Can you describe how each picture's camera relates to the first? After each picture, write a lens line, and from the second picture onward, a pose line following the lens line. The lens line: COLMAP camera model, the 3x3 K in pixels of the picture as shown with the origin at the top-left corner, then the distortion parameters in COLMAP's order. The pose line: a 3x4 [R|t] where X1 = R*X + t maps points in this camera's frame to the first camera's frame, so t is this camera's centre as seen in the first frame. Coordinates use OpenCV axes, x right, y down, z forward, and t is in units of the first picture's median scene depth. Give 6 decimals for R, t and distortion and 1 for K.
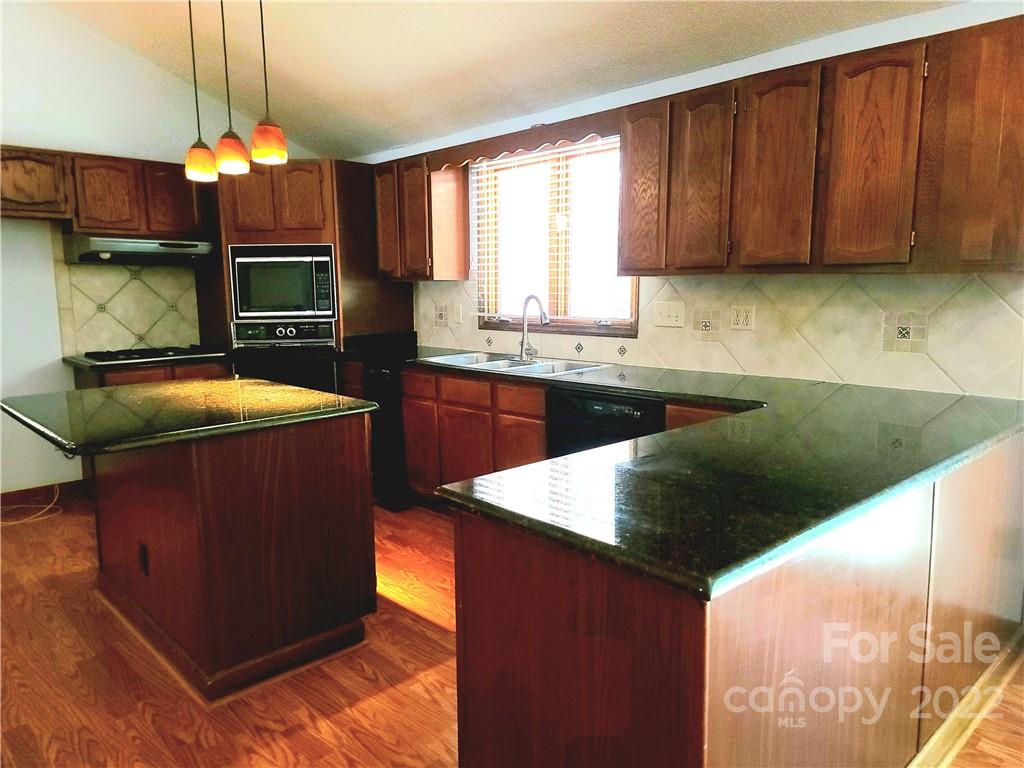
lens RADIAL K [[700.0, 0, 525.7], [0, 700.0, 398.3], [0, 0, 1]] dist [0.007274, -0.002833]
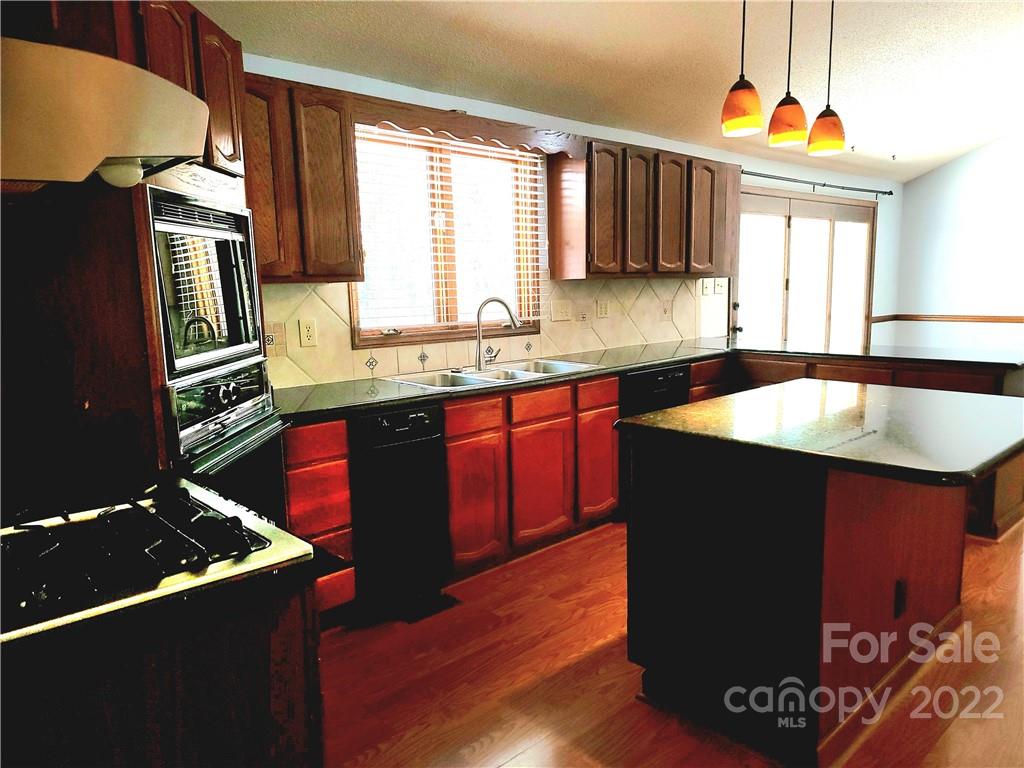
lens RADIAL K [[711.1, 0, 508.7], [0, 711.1, 409.8], [0, 0, 1]] dist [0.004539, -0.001039]
pose [[0.024565, -0.162461, 0.986409, -0.931478], [0.181099, 0.971105, 0.155430, -0.143080], [-0.983158, 0.174819, 0.053277, 0.934077]]
